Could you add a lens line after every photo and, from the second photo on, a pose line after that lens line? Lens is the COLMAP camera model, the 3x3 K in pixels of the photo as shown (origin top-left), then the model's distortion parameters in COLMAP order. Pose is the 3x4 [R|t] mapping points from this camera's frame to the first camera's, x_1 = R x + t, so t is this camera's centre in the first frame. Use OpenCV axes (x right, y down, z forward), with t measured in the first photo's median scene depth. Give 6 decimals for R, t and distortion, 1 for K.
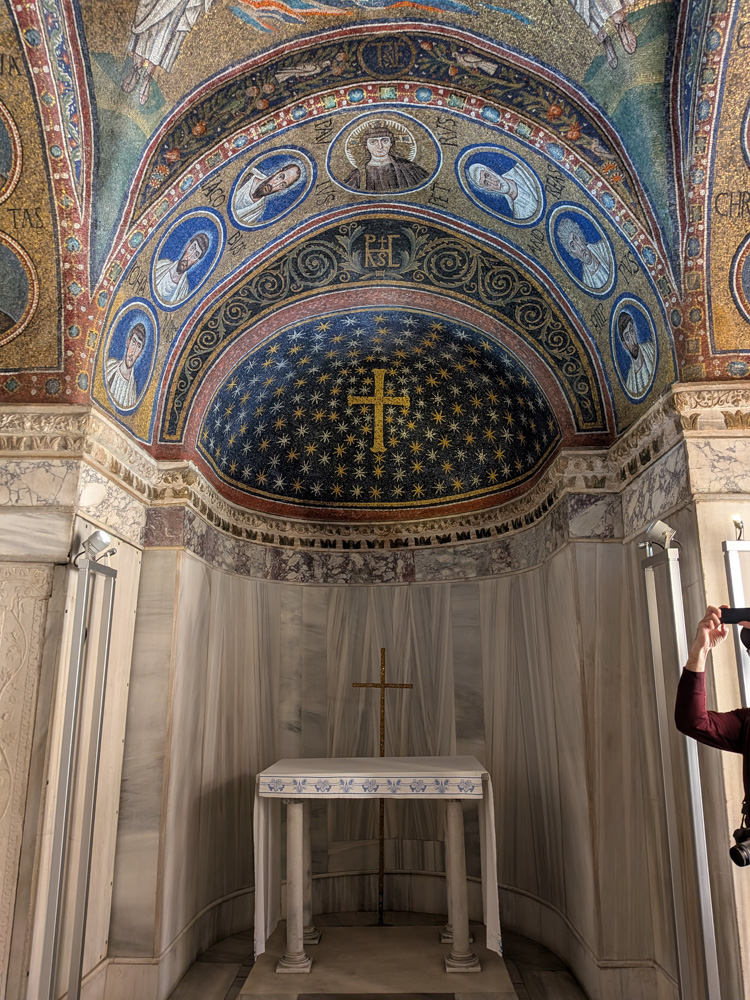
lens RADIAL K [[709.2, 0, 368.4], [0, 709.2, 516.9], [0, 0, 1]] dist [0.014056, -0.034329]
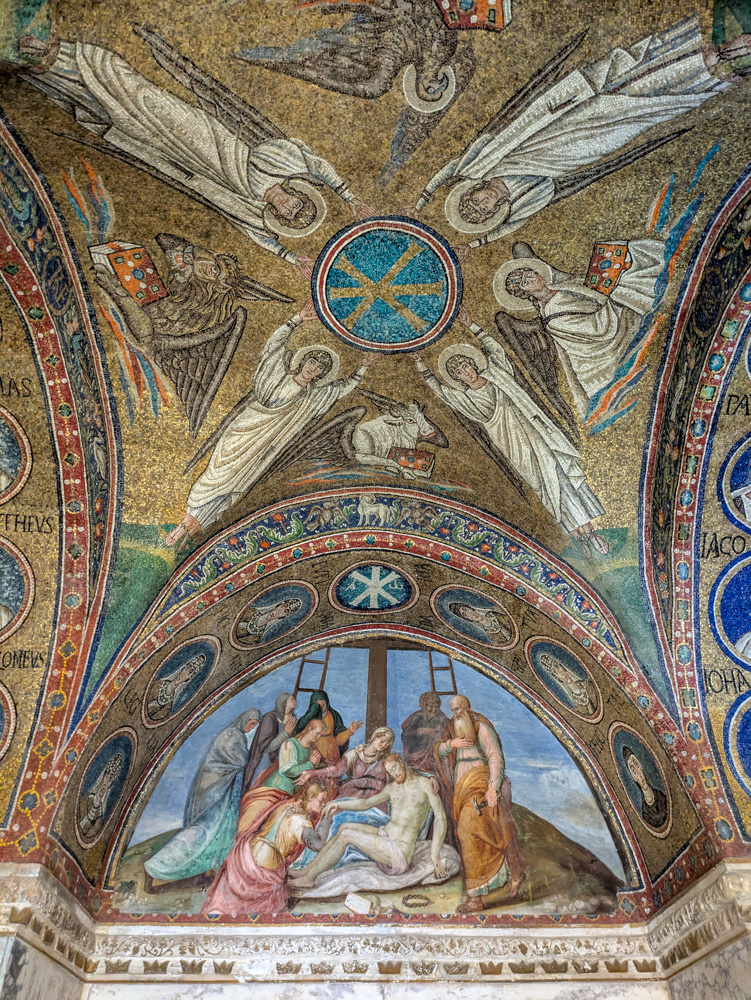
lens RADIAL K [[742.4, 0, 371.3], [0, 742.4, 514.9], [0, 0, 1]] dist [0.026652, -0.018082]
pose [[0.055850, -0.663199, -0.746356, 0.471264], [0.218582, 0.737511, -0.638983, 0.019646], [0.974219, -0.127453, 0.186153, 0.381999]]
